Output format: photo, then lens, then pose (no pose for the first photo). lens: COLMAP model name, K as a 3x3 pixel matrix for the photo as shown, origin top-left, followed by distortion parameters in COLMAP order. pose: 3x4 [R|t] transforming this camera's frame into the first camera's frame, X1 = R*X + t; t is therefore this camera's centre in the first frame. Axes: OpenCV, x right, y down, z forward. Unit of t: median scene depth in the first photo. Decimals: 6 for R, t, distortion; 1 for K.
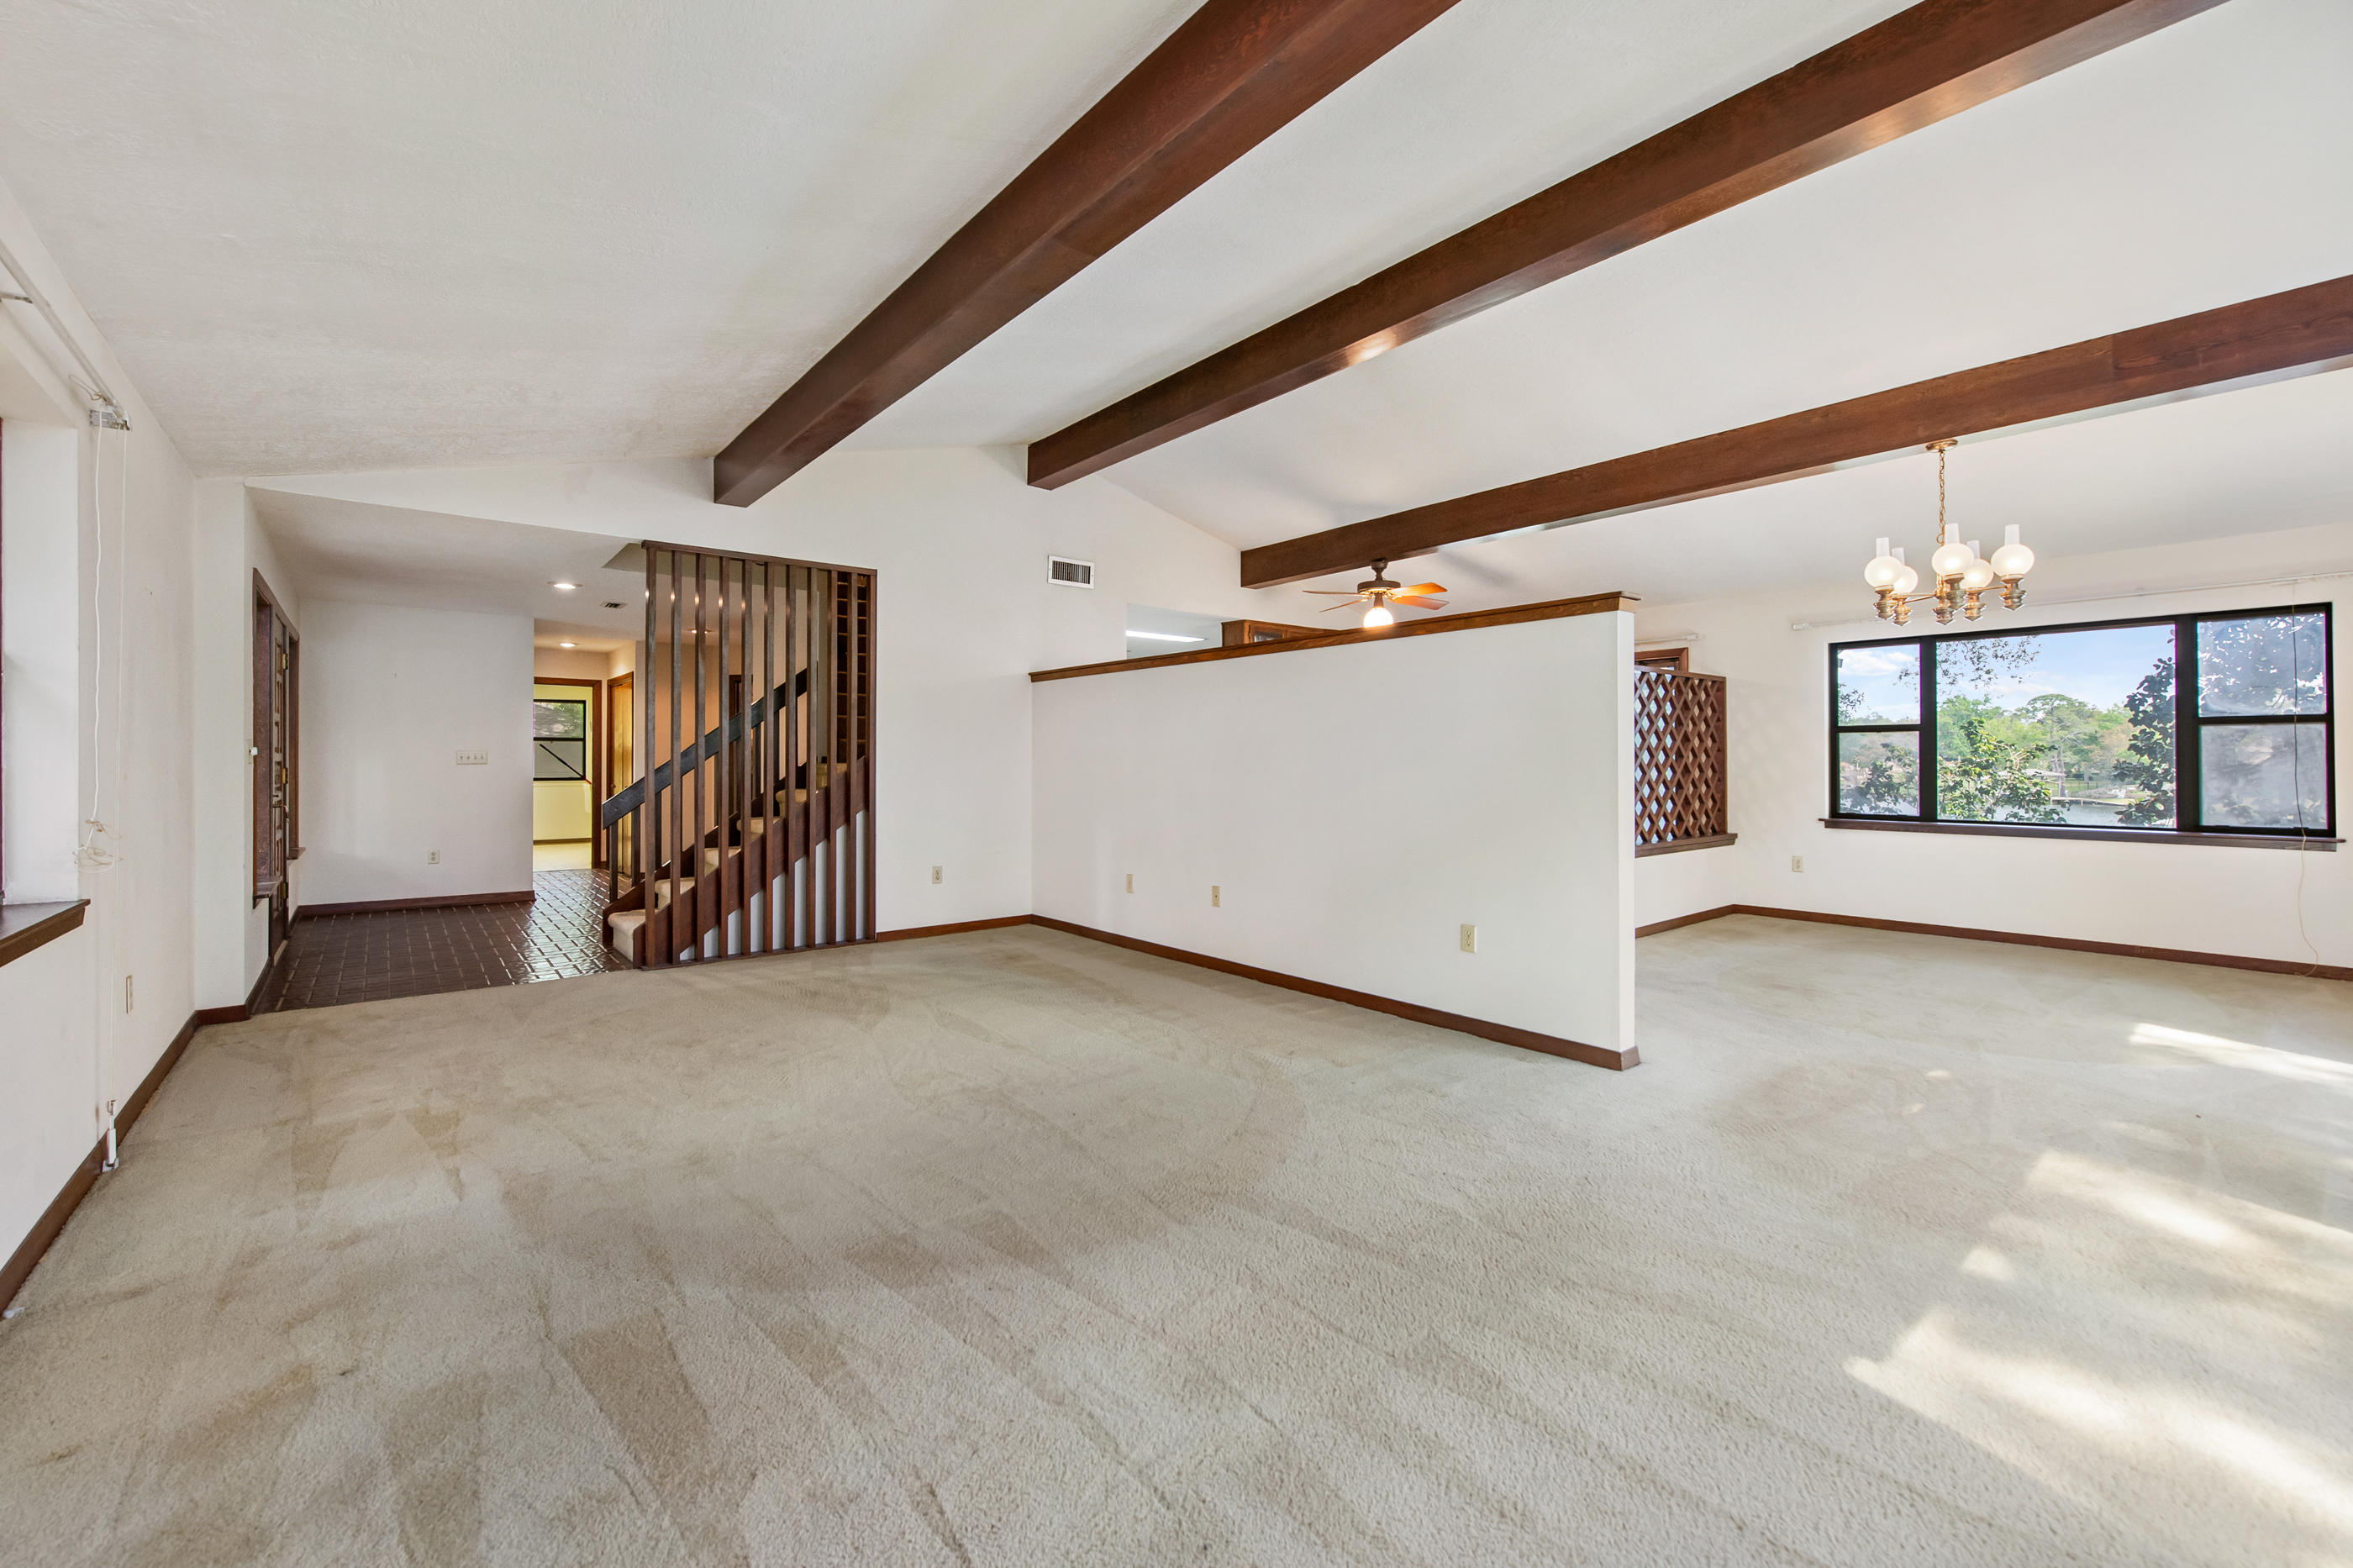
lens RADIAL K [[948.9, 0, 1178.6], [0, 948.9, 751.2], [0, 0, 1]] dist [-0.002226, -0.002986]
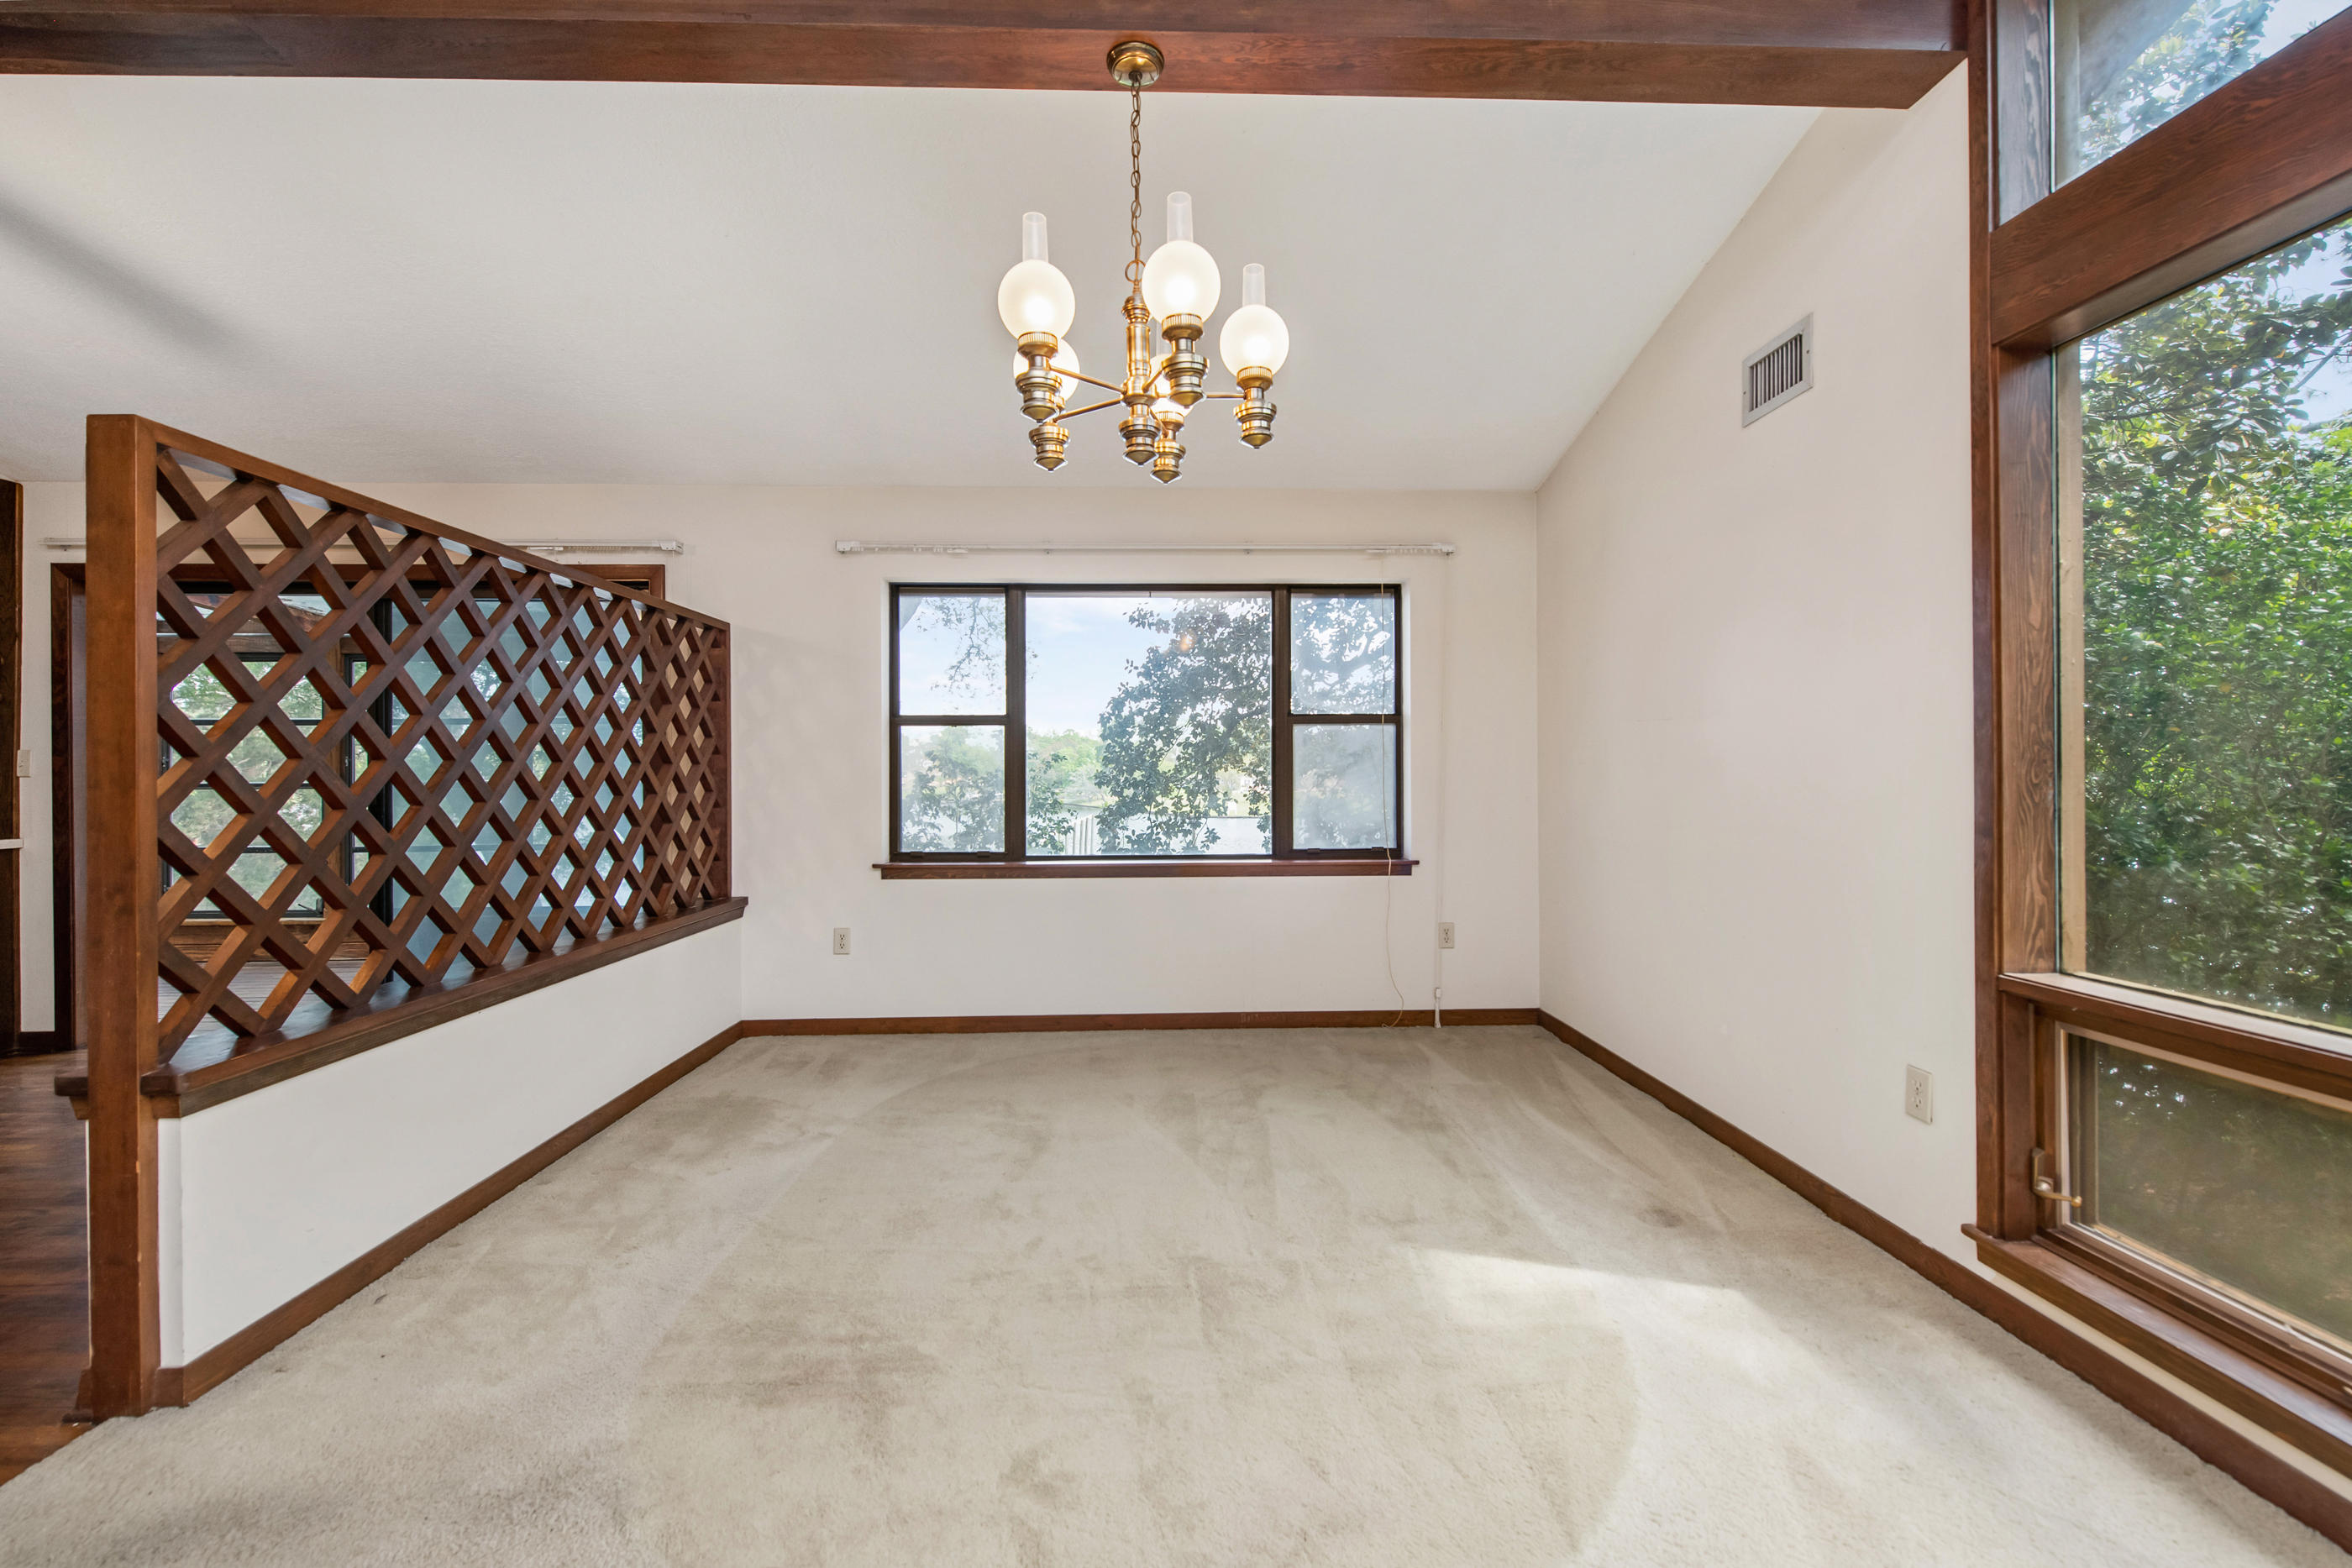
lens RADIAL K [[948.5, 0, 1181.5], [0, 948.5, 768.8], [0, 0, 1]] dist [-0.002226, -0.002986]
pose [[0.602721, -0.000242, 0.797952, 0.308458], [-0.005191, 0.999978, 0.004224, 0.006069], [-0.797935, -0.006688, 0.602706, 0.474368]]
